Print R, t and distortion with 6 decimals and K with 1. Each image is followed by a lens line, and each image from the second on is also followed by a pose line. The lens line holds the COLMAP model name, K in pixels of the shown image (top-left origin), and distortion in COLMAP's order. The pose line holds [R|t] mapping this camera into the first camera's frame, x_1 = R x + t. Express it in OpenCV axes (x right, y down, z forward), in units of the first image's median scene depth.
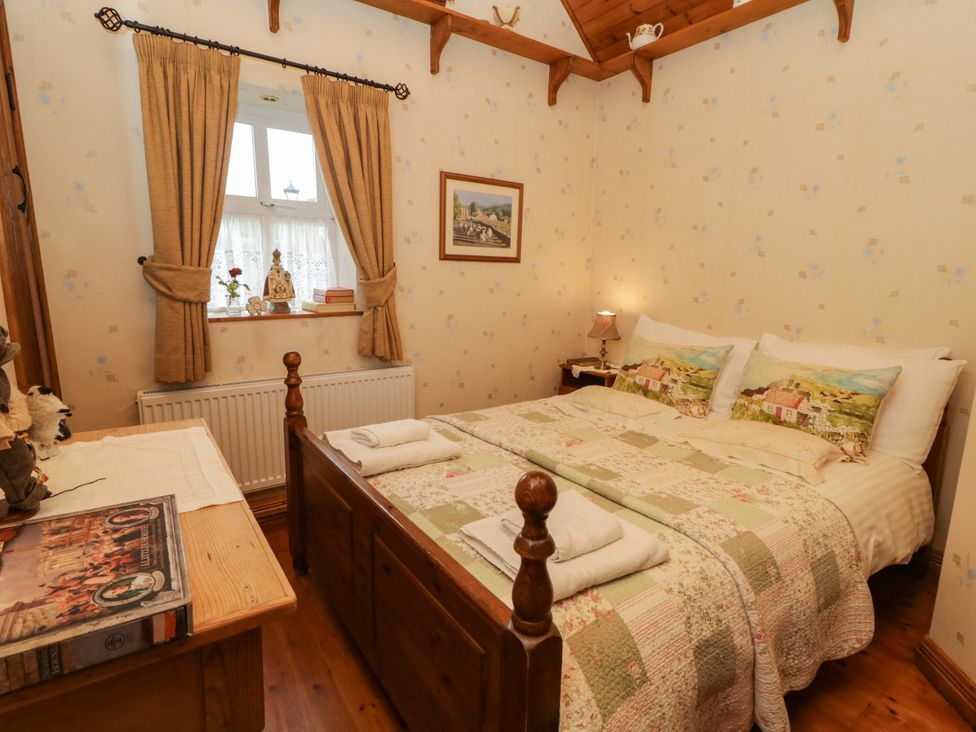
lens RADIAL K [[514.3, 0, 494.0], [0, 514.3, 364.5], [0, 0, 1]] dist [-0.000058, -0.000421]
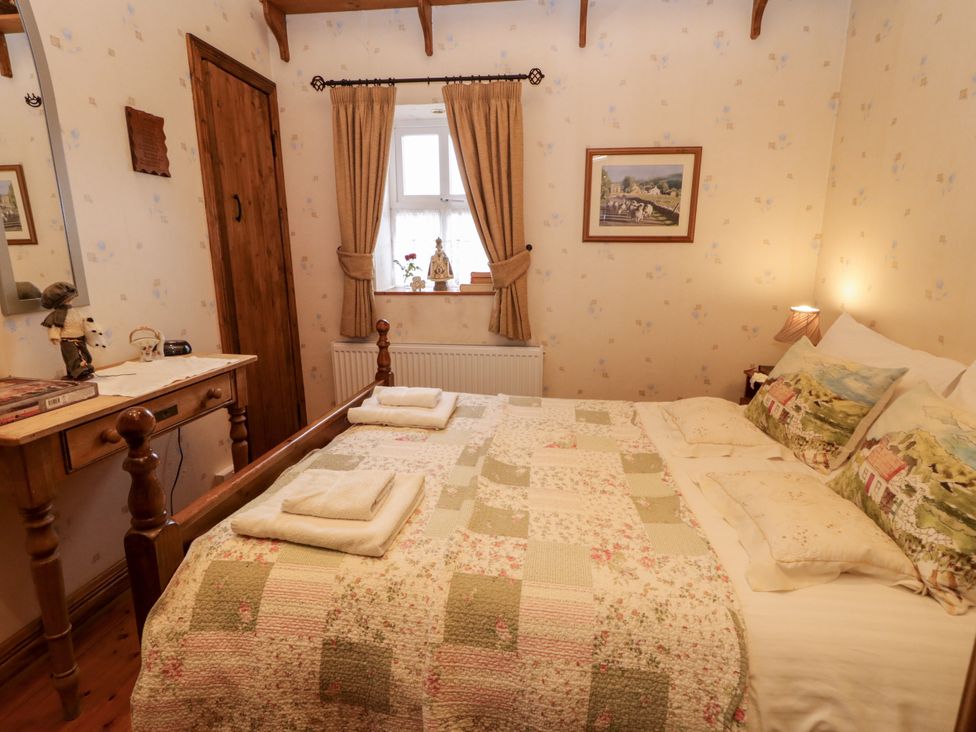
lens RADIAL K [[514.3, 0, 495.3], [0, 514.3, 365.0], [0, 0, 1]] dist [-0.000058, -0.000421]
pose [[0.723436, 0.133846, -0.677293, 0.542491], [-0.112391, 0.990773, 0.075748, -0.034513], [0.681182, 0.021323, 0.731804, 0.218921]]
